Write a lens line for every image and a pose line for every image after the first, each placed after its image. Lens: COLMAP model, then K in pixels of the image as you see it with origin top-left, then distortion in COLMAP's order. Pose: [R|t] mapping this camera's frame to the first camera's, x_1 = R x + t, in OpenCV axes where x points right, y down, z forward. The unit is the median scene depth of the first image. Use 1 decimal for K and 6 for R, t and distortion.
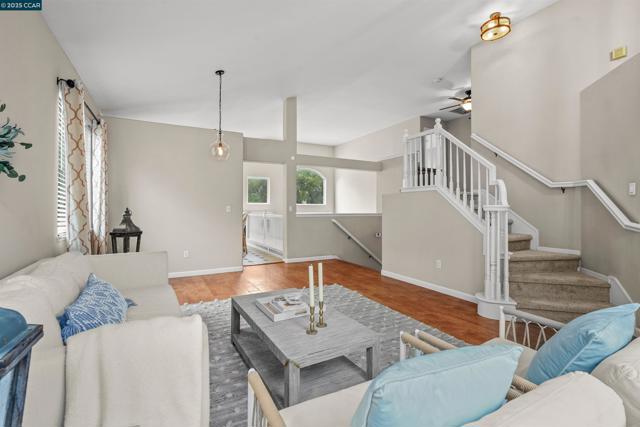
lens RADIAL K [[291.9, 0, 320.0], [0, 291.9, 213.5], [0, 0, 1]] dist [-0.008016, -0.000186]
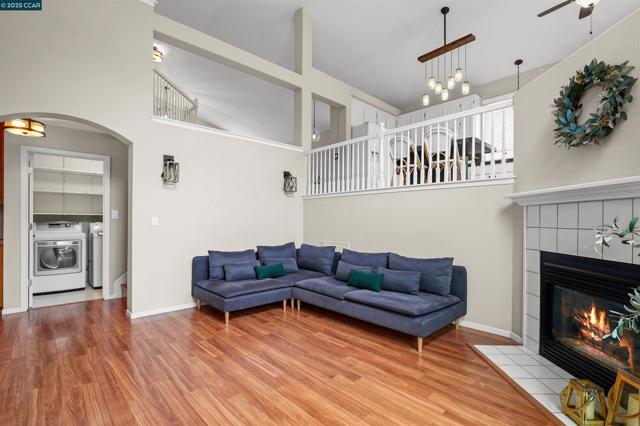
lens RADIAL K [[299.1, 0, 322.6], [0, 299.1, 219.4], [0, 0, 1]] dist [-0.002489, -0.000198]
pose [[-0.967474, 0.000787, -0.252969, 0.040986], [-0.003326, 0.999869, 0.015831, 0.149528], [0.252948, 0.016157, -0.967345, 1.565241]]
